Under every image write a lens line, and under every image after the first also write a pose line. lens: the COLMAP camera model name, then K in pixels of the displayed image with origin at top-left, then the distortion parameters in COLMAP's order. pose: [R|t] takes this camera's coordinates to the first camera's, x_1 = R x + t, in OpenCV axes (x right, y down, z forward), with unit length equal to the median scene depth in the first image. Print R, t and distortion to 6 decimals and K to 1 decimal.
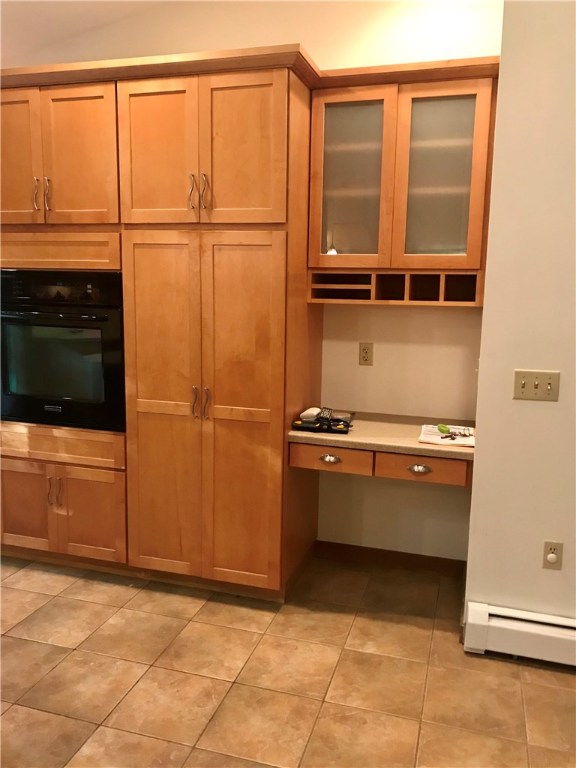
lens RADIAL K [[634.6, 0, 290.3], [0, 634.6, 375.5], [0, 0, 1]] dist [0.087502, -0.107911]
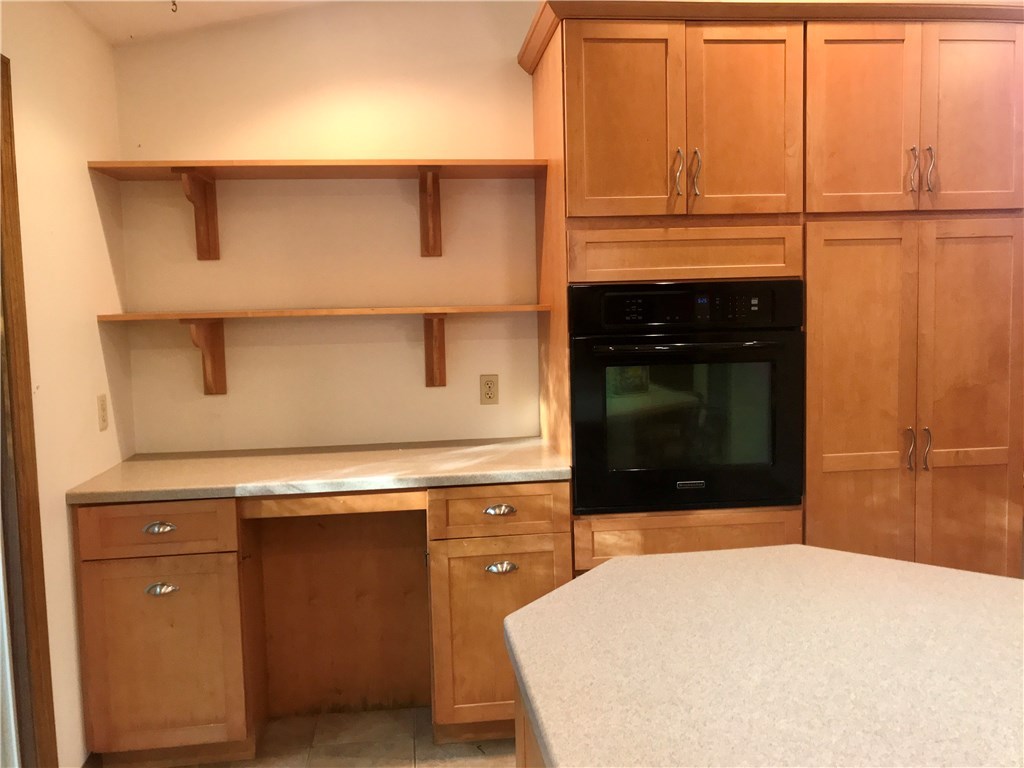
lens RADIAL K [[833.1, 0, 511.4], [0, 833.1, 365.3], [0, 0, 1]] dist [-0.003437, 0.097325]
pose [[0.916172, -0.072926, 0.394095, -0.952191], [0.098689, 0.994079, -0.045476, -0.055579], [-0.388445, 0.080556, 0.917944, 0.276759]]
